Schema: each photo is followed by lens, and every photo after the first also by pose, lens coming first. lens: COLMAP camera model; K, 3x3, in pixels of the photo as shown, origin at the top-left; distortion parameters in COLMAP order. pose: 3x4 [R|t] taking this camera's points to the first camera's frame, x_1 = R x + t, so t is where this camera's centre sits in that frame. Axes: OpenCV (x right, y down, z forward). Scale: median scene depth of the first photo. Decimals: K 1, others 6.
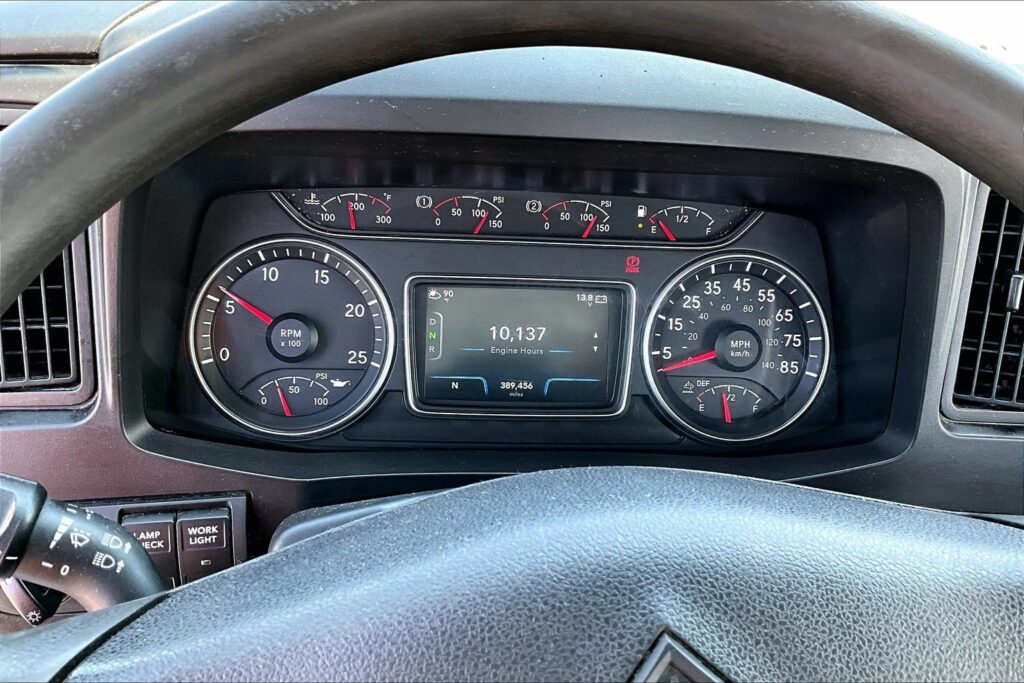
lens RADIAL K [[867.7, 0, 496.9], [0, 867.7, 334.0], [0, 0, 1]] dist [0.088420, -0.182748]
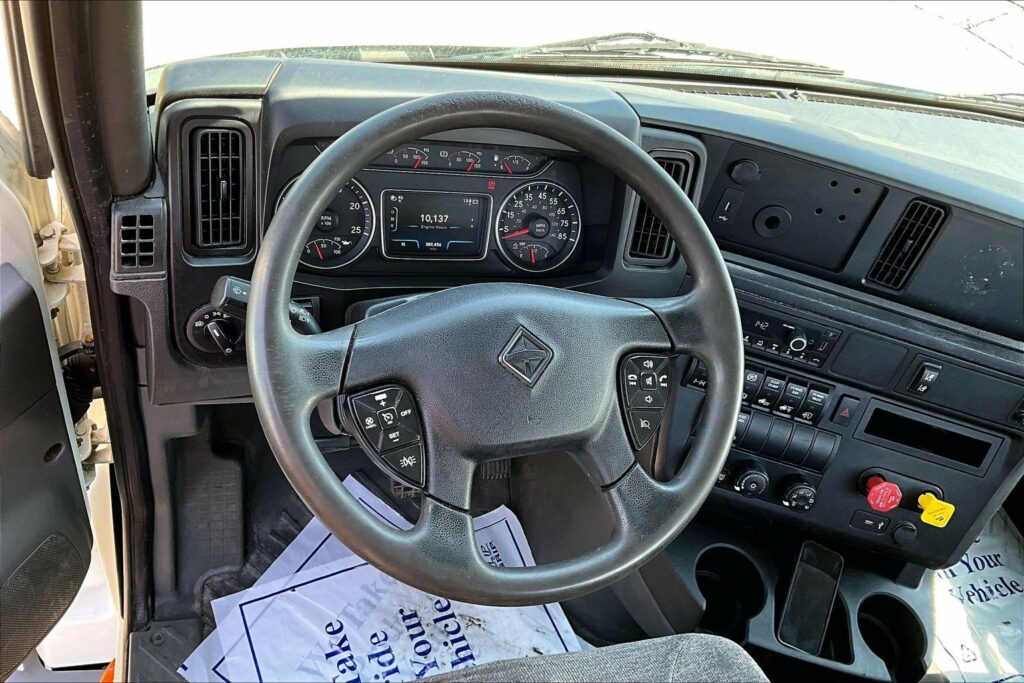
lens RADIAL K [[867.7, 0, 502.2], [0, 867.7, 337.2], [0, 0, 1]] dist [0.088420, -0.182748]
pose [[0.971639, -0.017205, 0.235843, -0.301969], [-0.030636, 0.979786, 0.197690, -0.133731], [-0.234477, -0.199309, 0.951471, -0.998210]]
